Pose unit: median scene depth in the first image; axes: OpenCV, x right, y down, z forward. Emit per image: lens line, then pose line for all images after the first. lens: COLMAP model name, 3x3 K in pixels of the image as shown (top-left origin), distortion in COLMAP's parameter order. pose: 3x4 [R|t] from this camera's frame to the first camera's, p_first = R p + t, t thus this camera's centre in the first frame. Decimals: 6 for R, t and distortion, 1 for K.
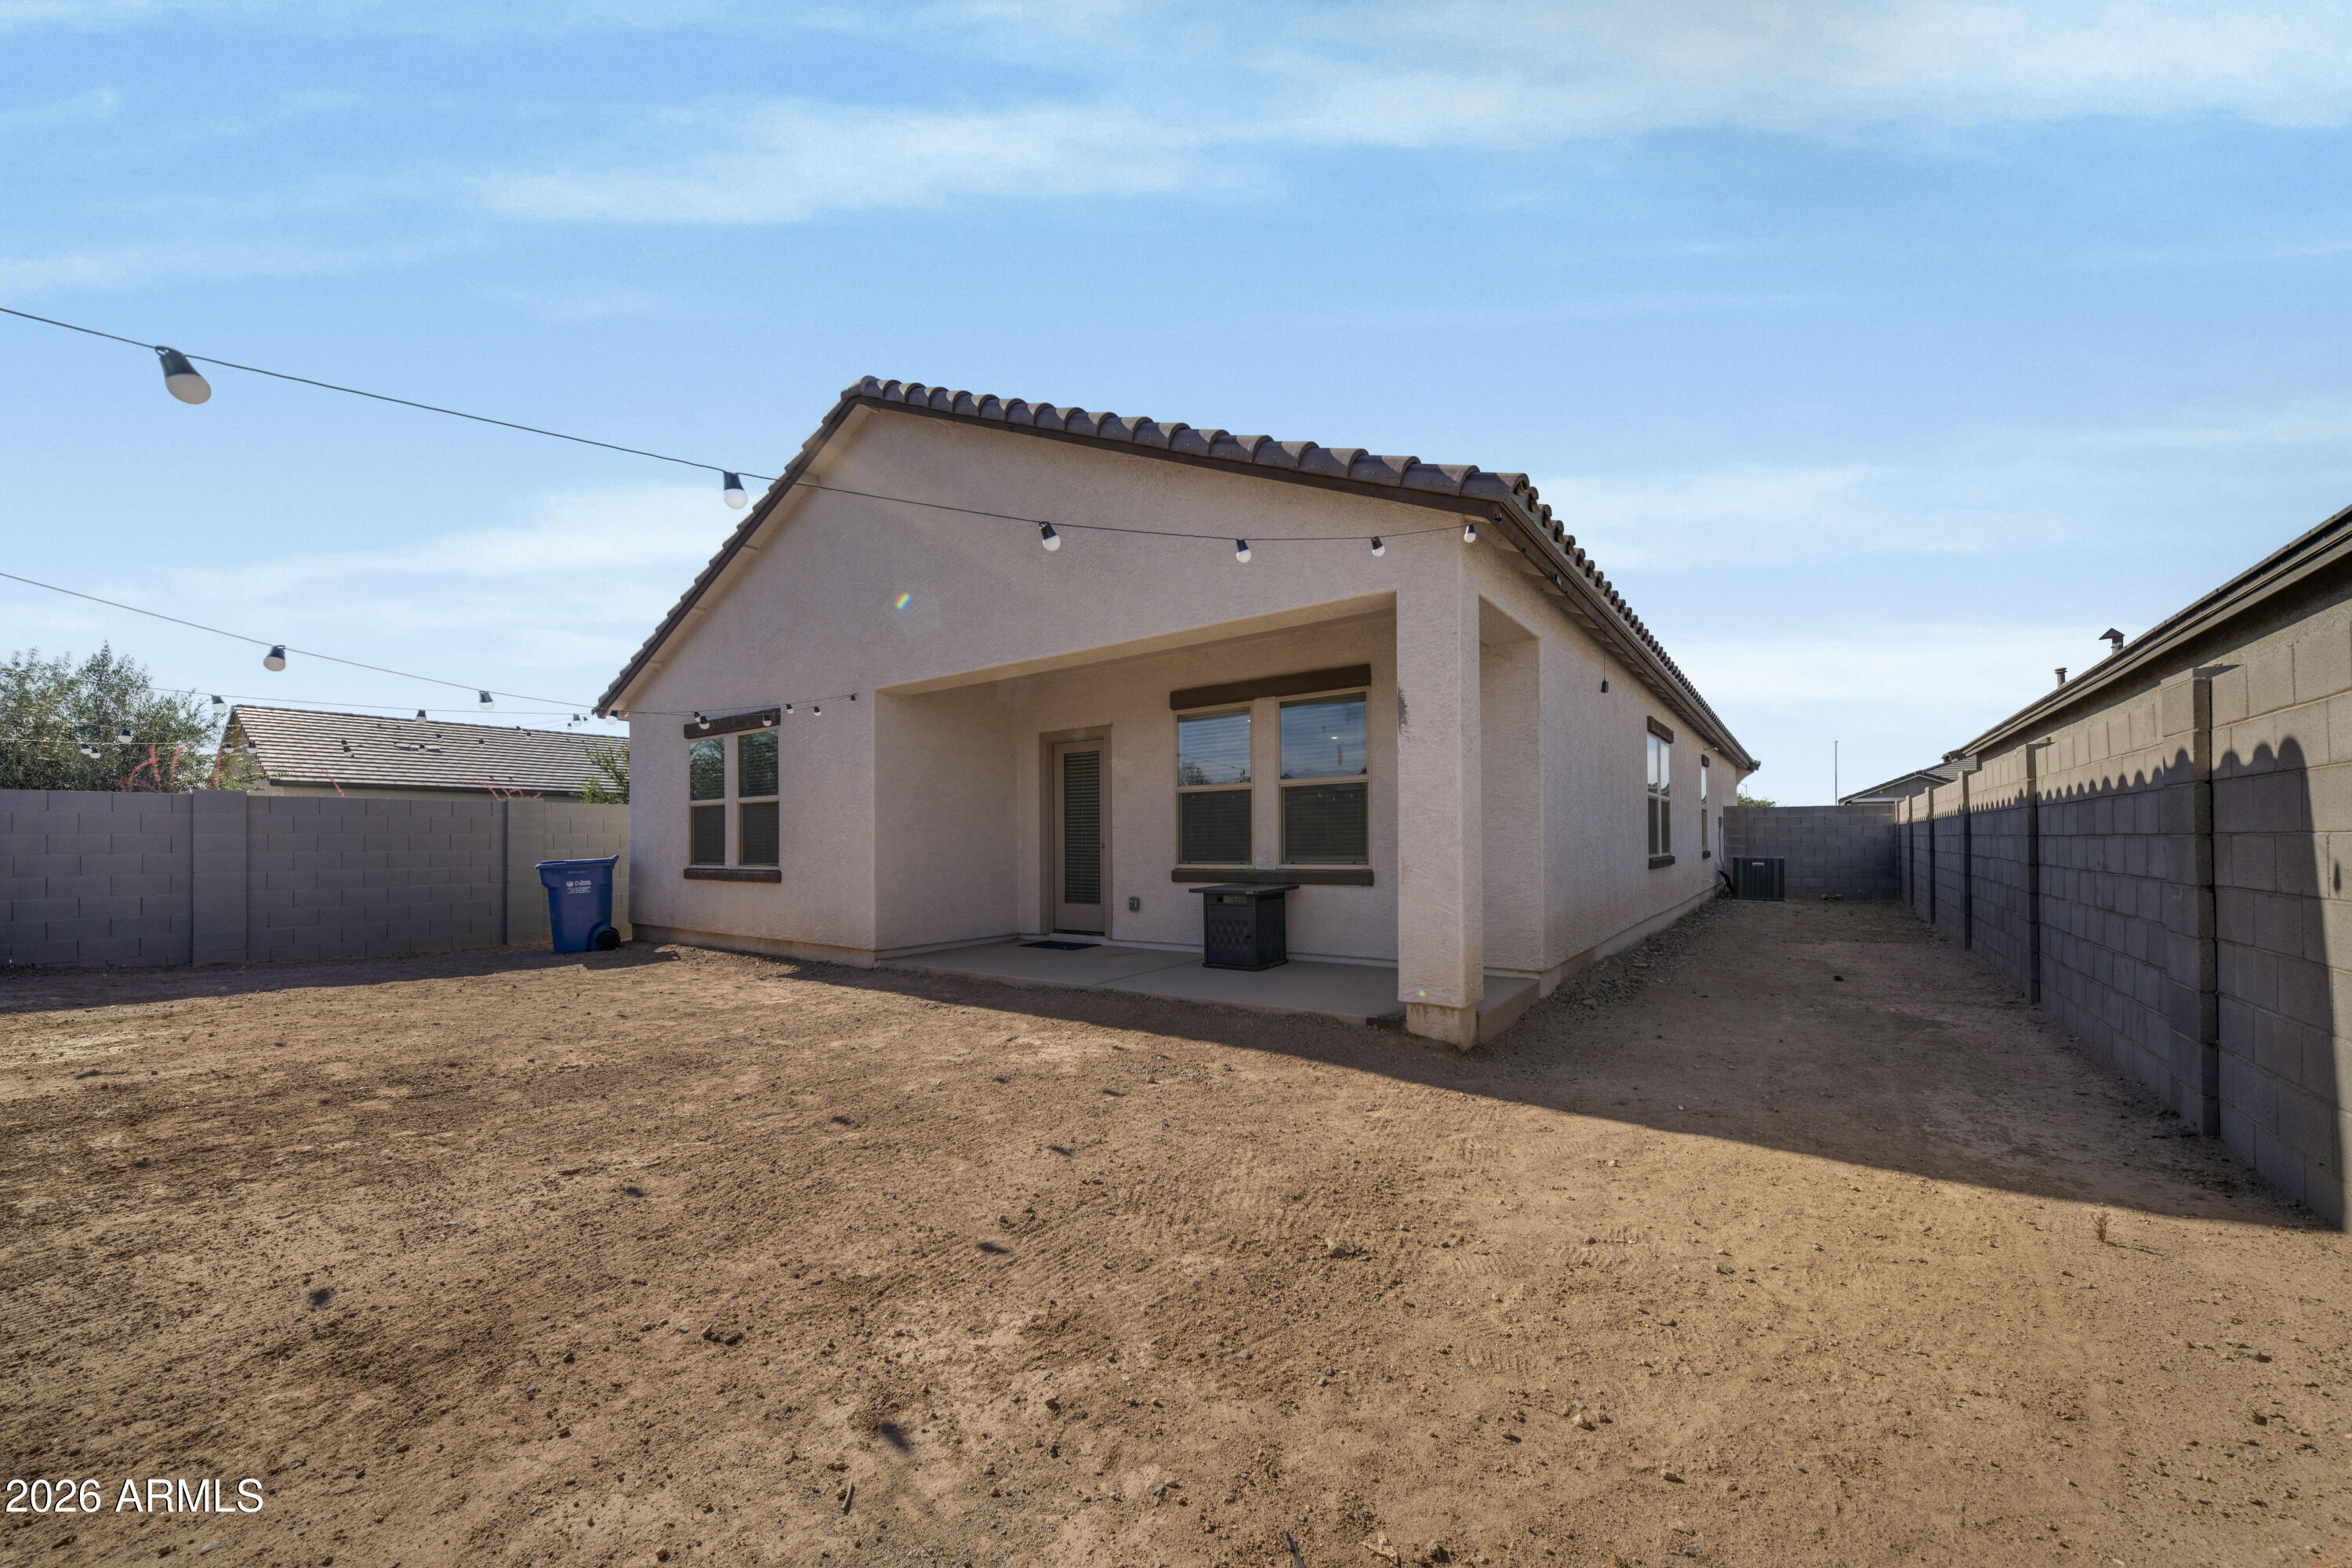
lens RADIAL K [[850.0, 0, 1171.9], [0, 850.0, 839.9], [0, 0, 1]] dist [0.000177, -0.010289]
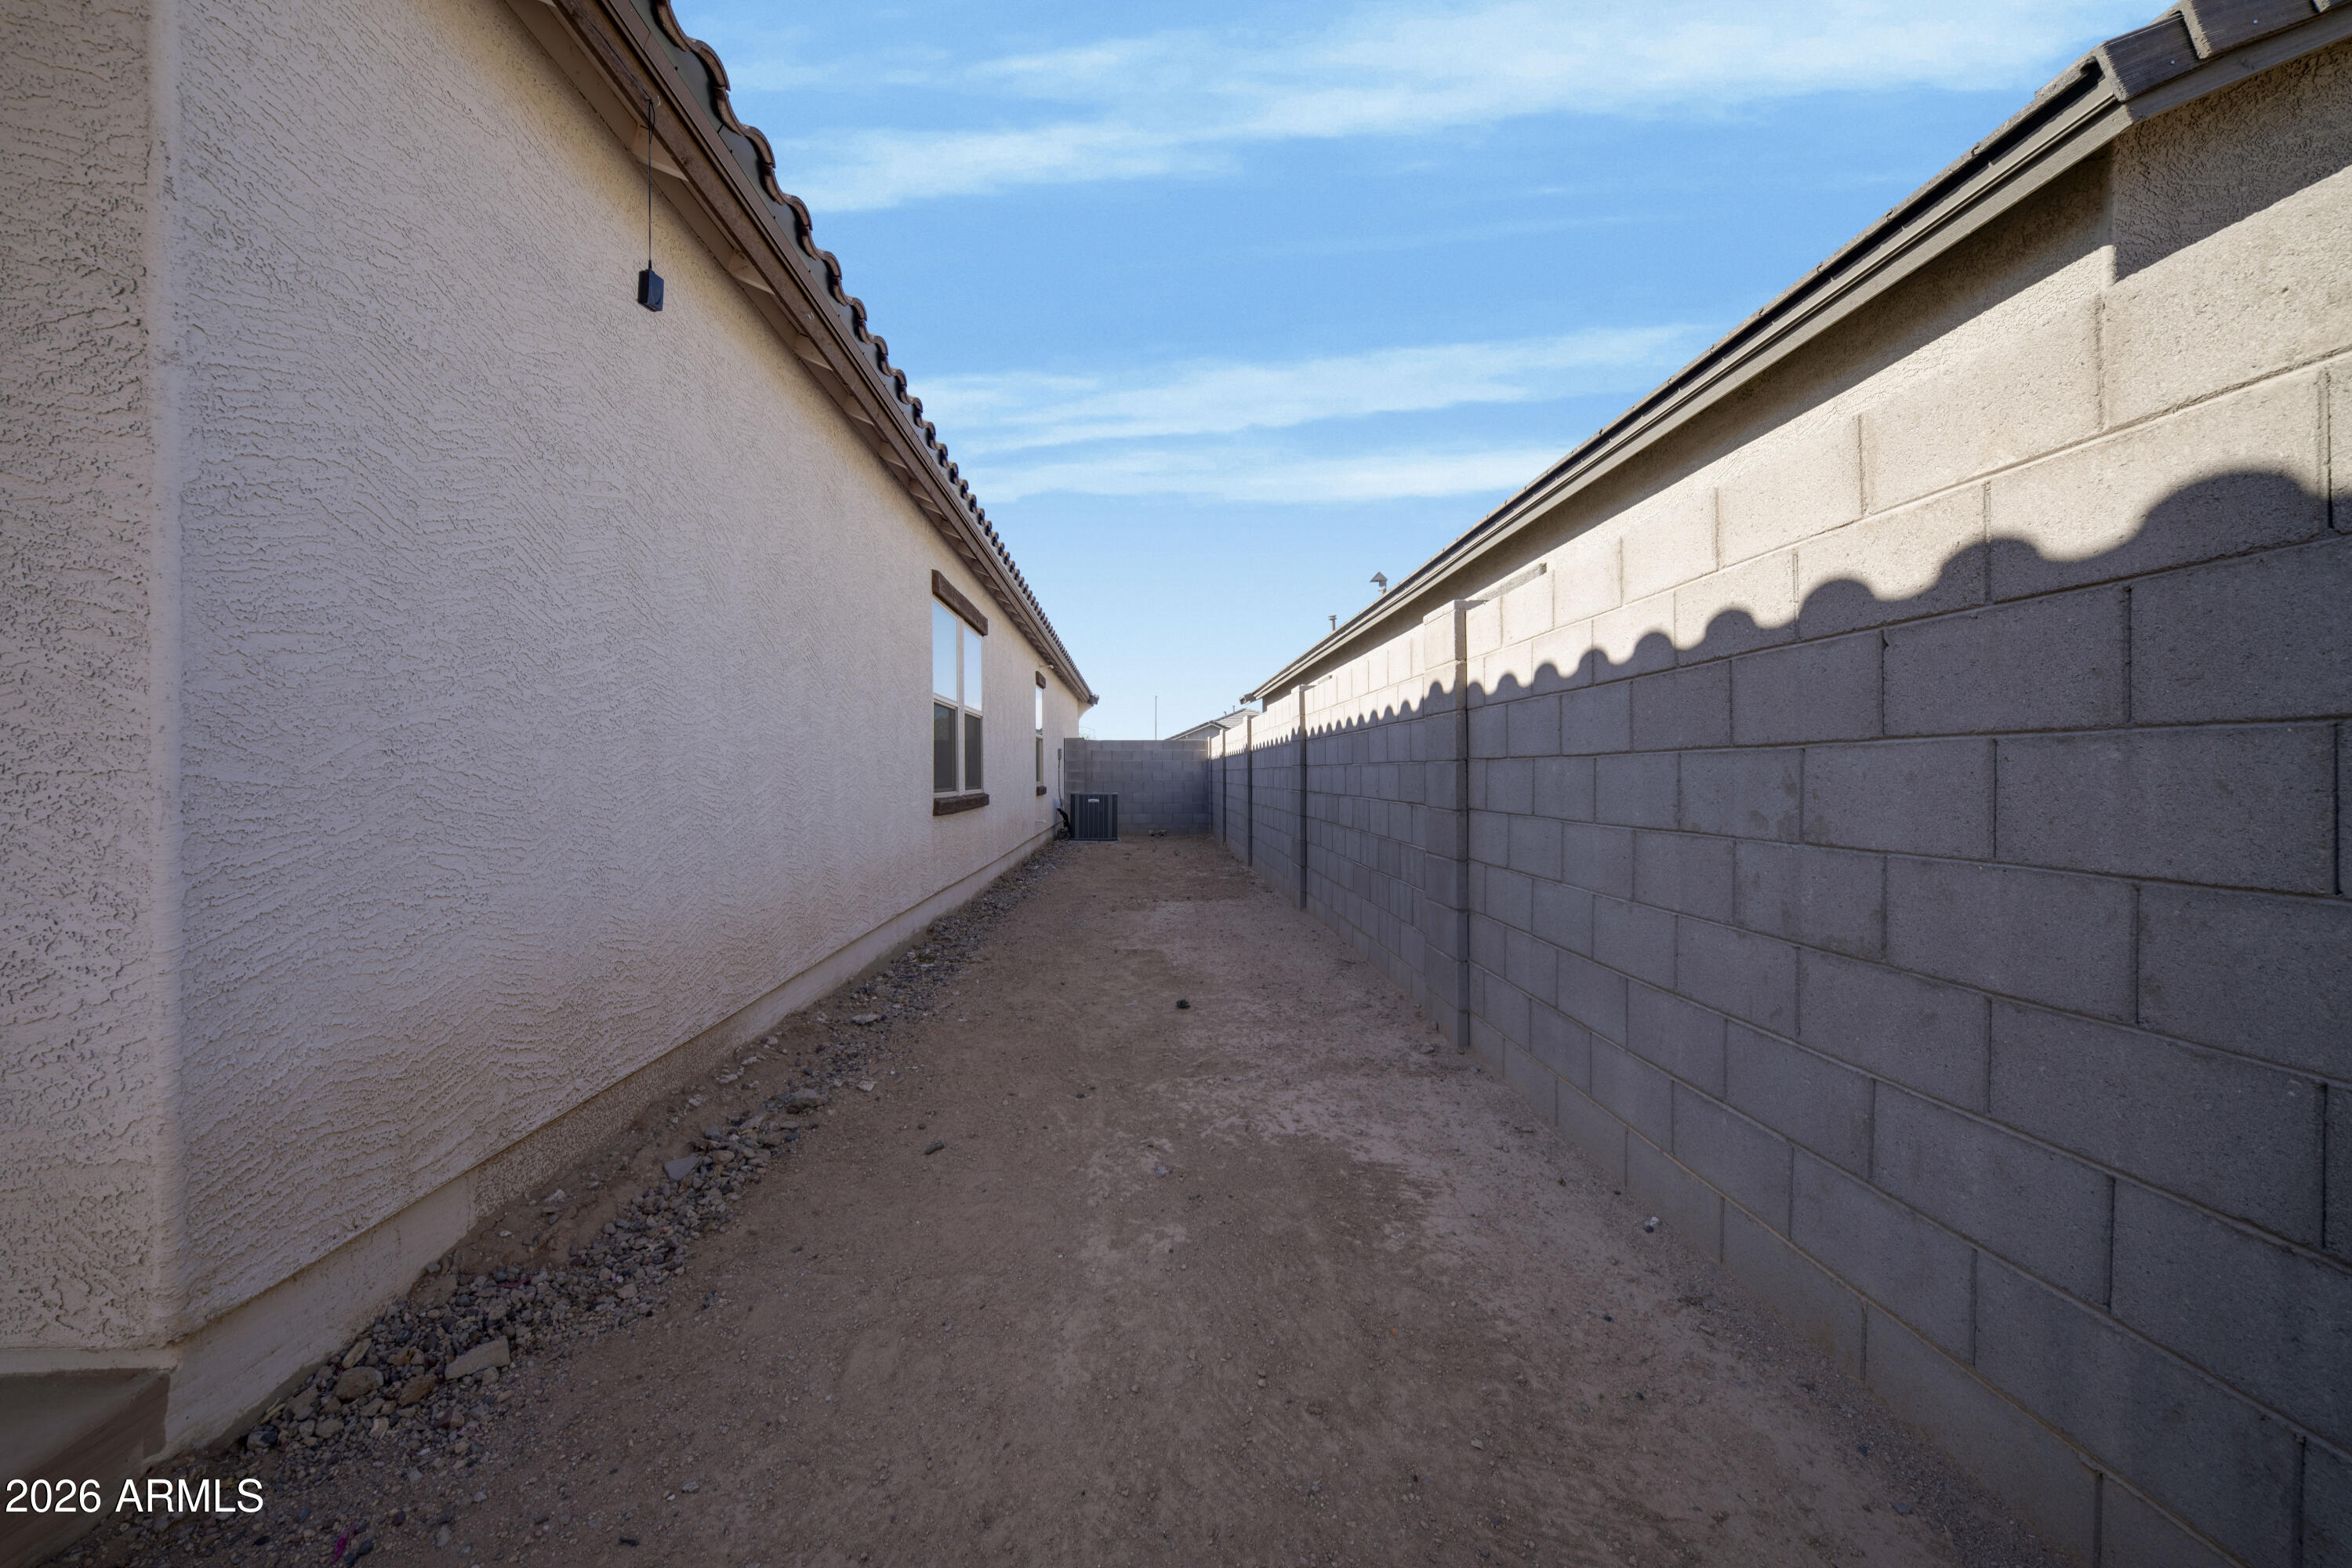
lens RADIAL K [[854.8, 0, 1181.8], [0, 854.8, 786.4], [0, 0, 1]] dist [0.014150, -0.010681]
pose [[0.766937, -0.003496, 0.641712, 0.203844], [-0.004665, 0.999928, 0.011023, 0.003107], [-0.641705, -0.011448, 0.766866, 0.274306]]
